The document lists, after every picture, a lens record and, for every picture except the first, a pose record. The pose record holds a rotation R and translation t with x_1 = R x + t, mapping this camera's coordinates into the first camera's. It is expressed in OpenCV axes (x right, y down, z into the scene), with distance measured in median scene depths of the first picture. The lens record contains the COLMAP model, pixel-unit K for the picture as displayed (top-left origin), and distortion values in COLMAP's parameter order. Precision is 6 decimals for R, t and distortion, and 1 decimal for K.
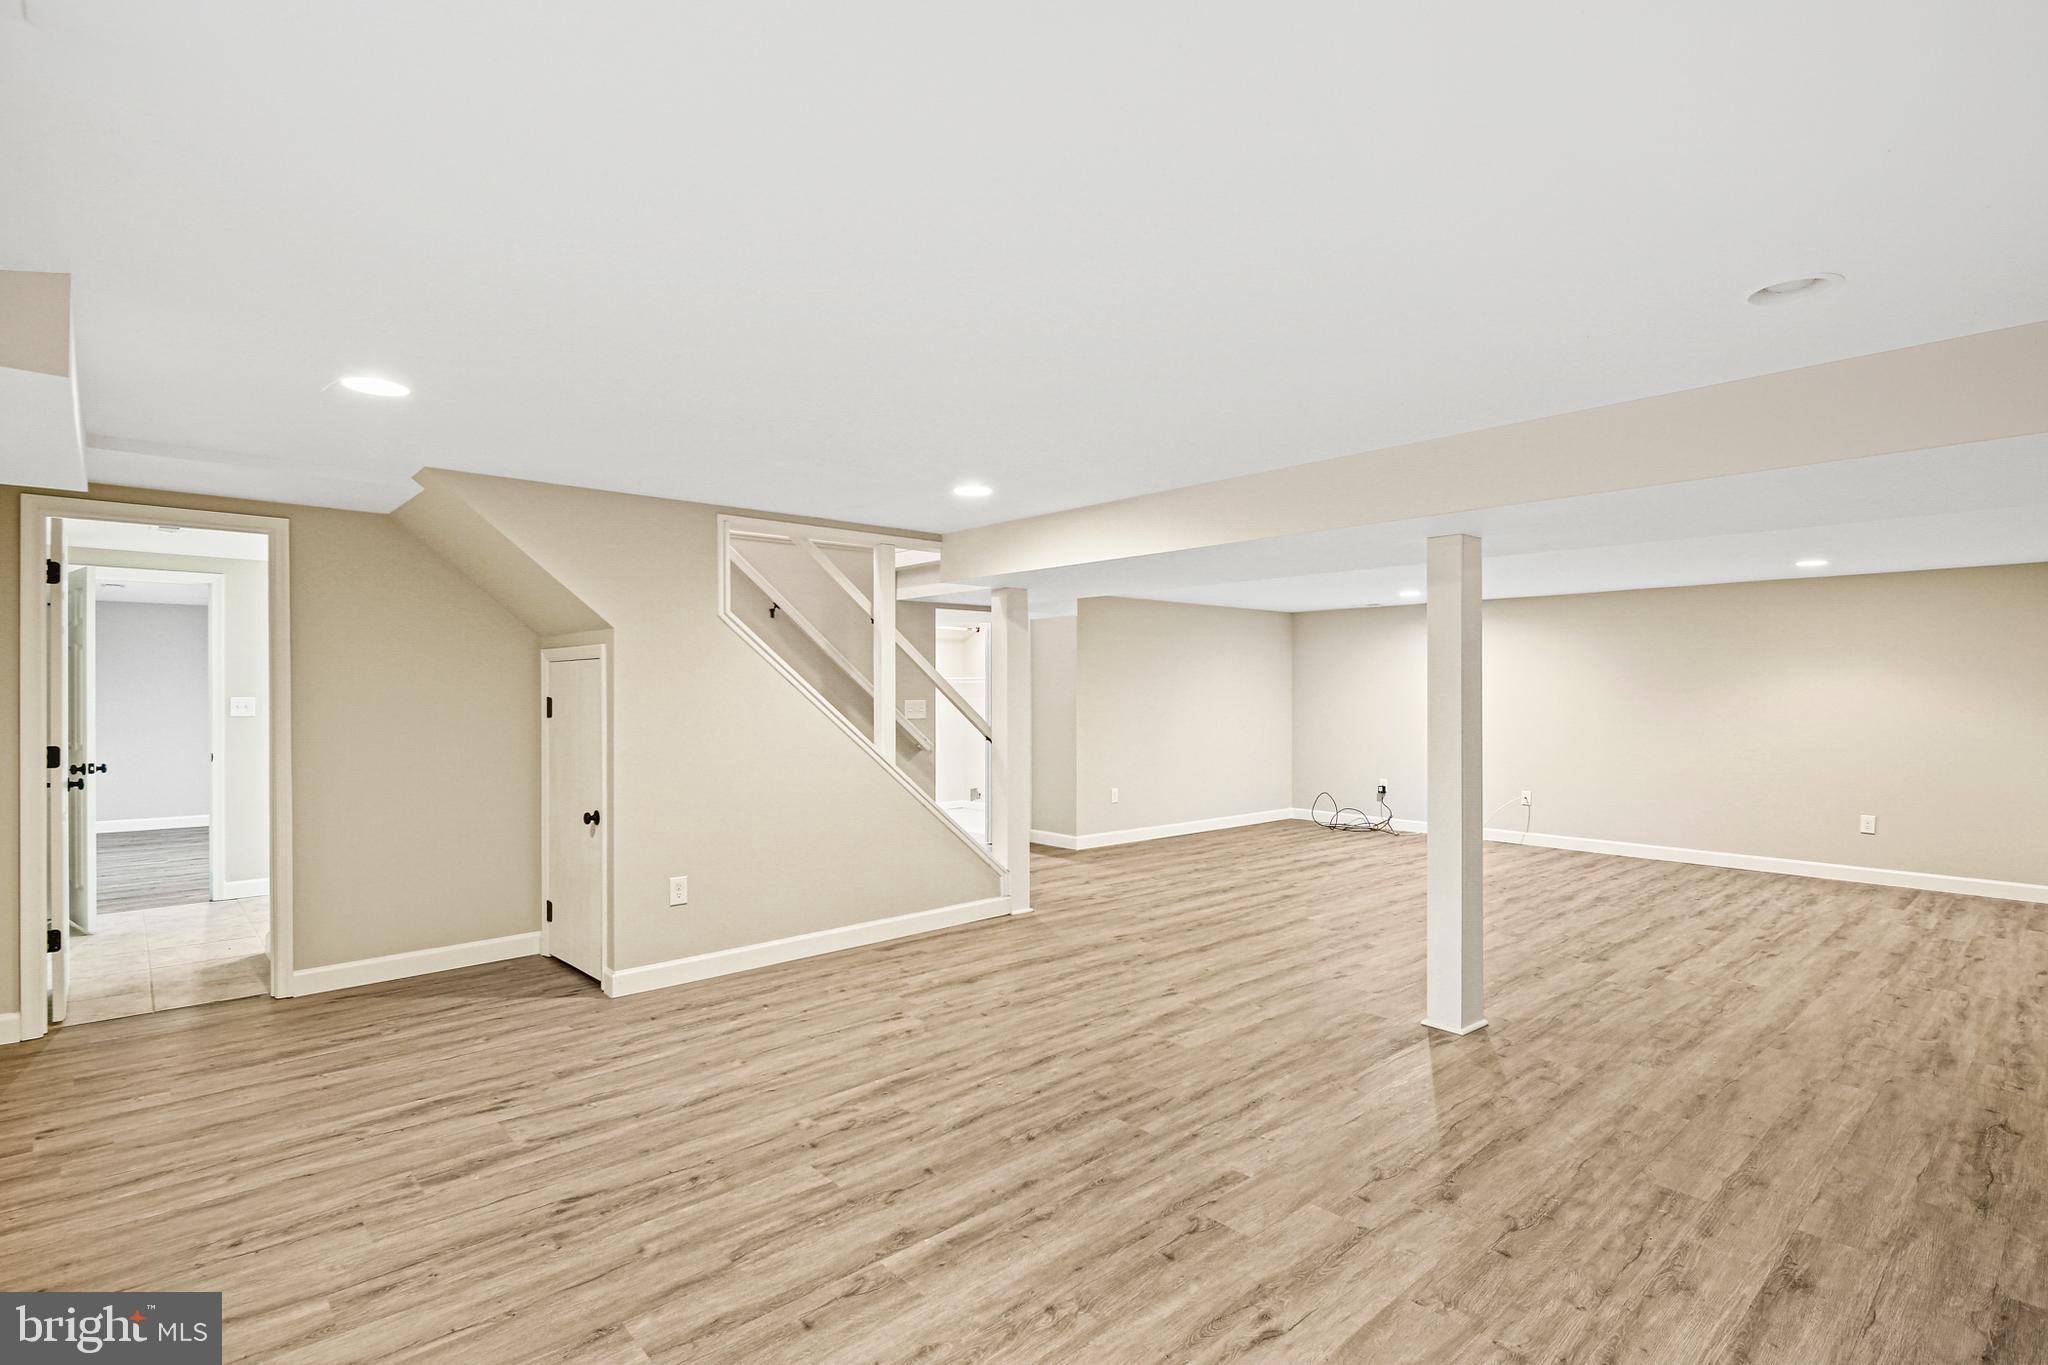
lens RADIAL K [[990.1, 0, 1020.6], [0, 990.1, 680.1], [0, 0, 1]] dist [0.002911, -0.002418]
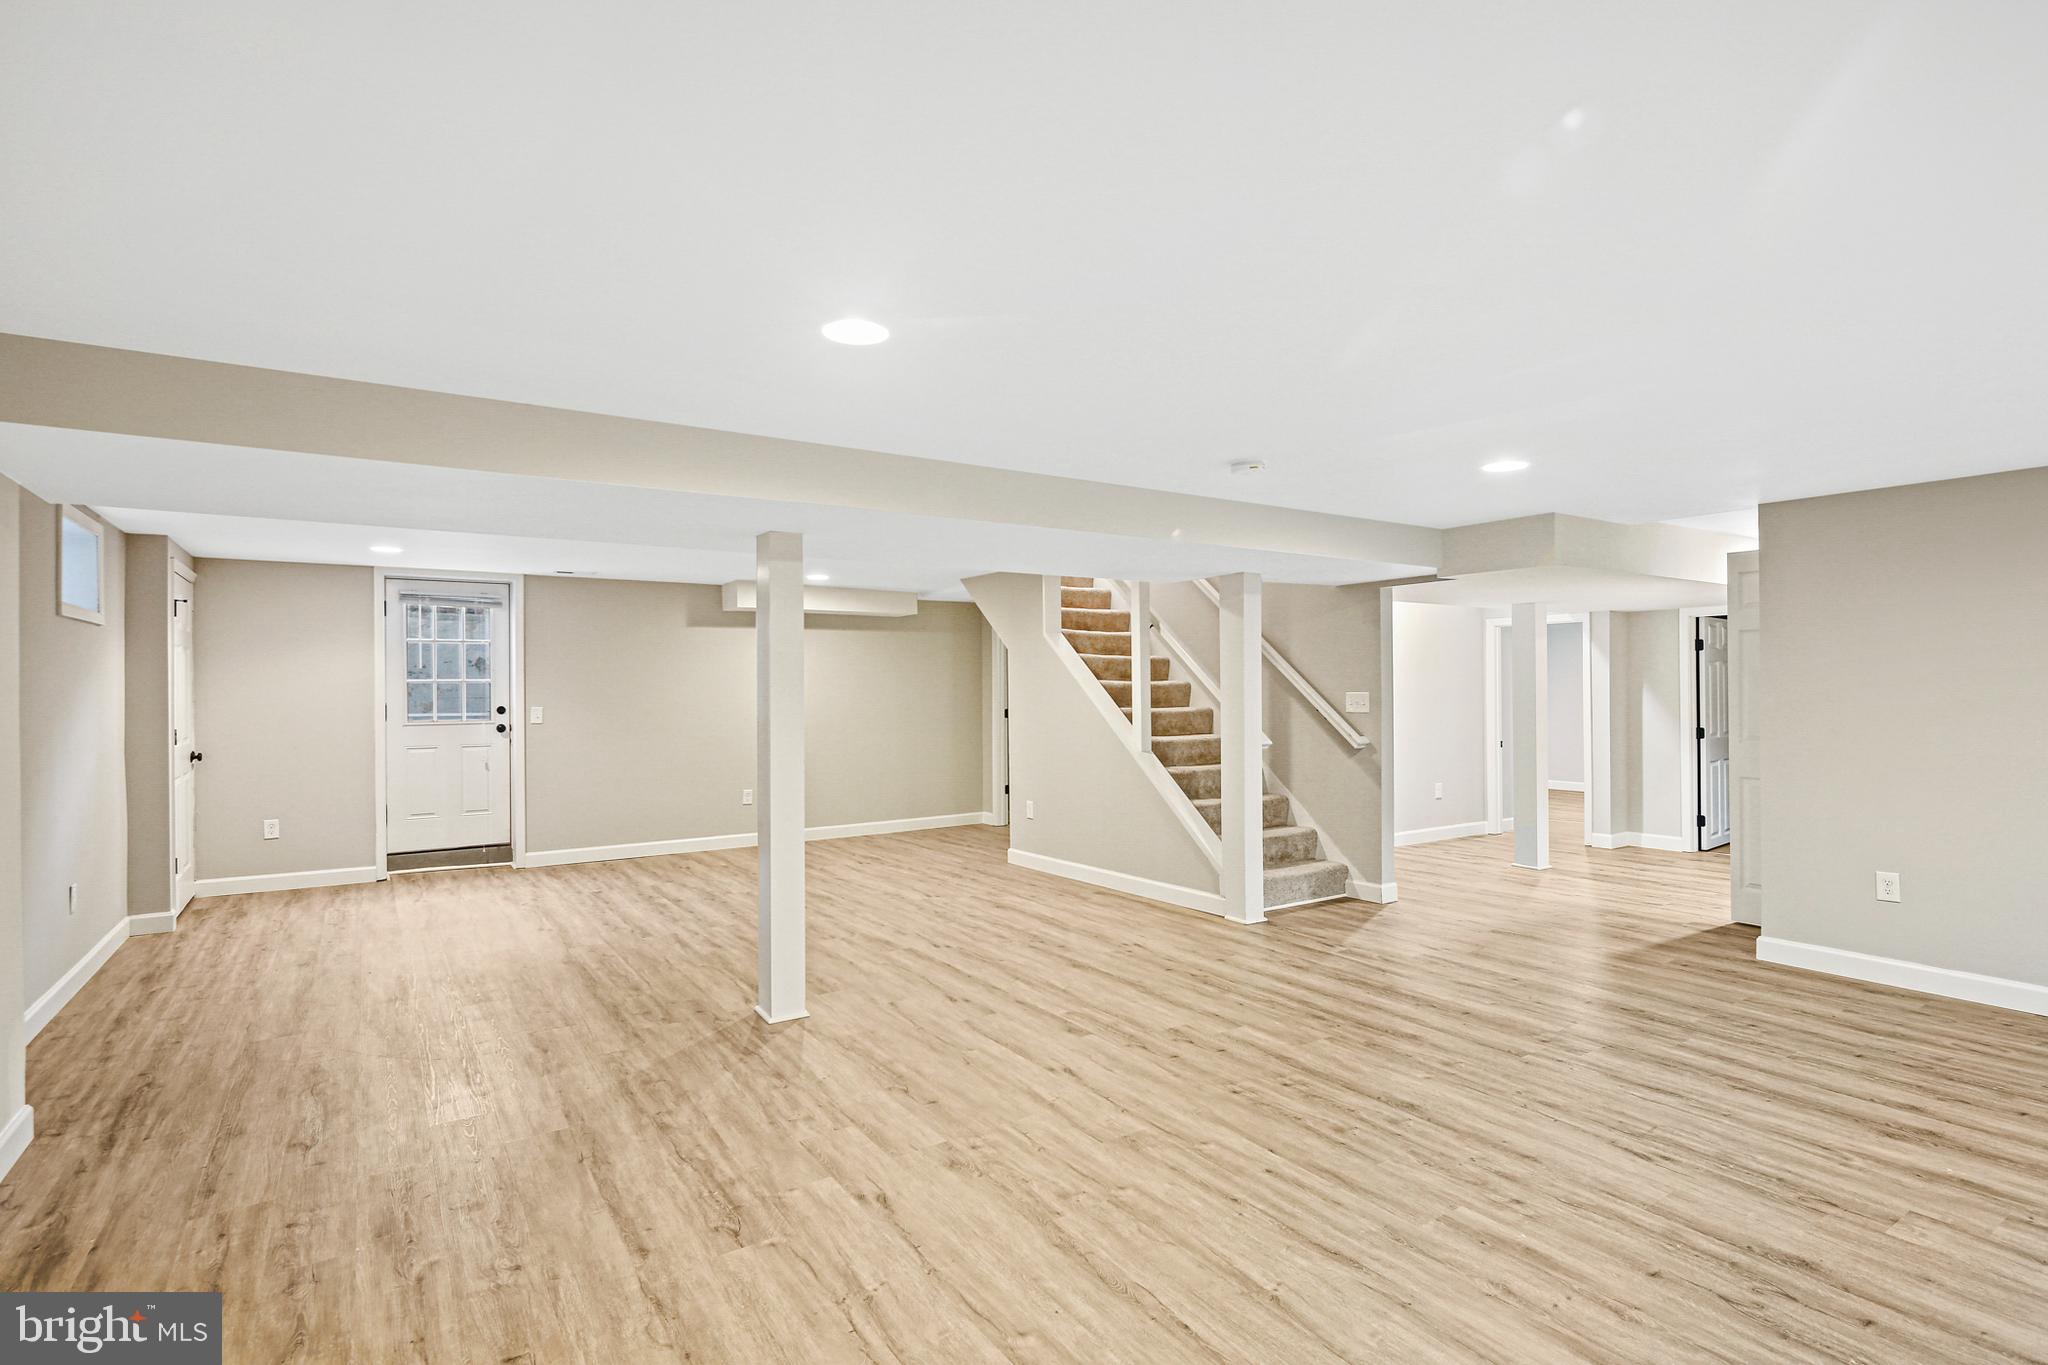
lens RADIAL K [[990.1, 0, 1020.6], [0, 990.1, 680.1], [0, 0, 1]] dist [0.002911, -0.002418]
pose [[-0.148703, -0.008045, -0.988849, 1.296774], [0.018628, 0.999767, -0.010935, 0.022421], [0.988706, -0.020046, -0.148519, 1.291495]]
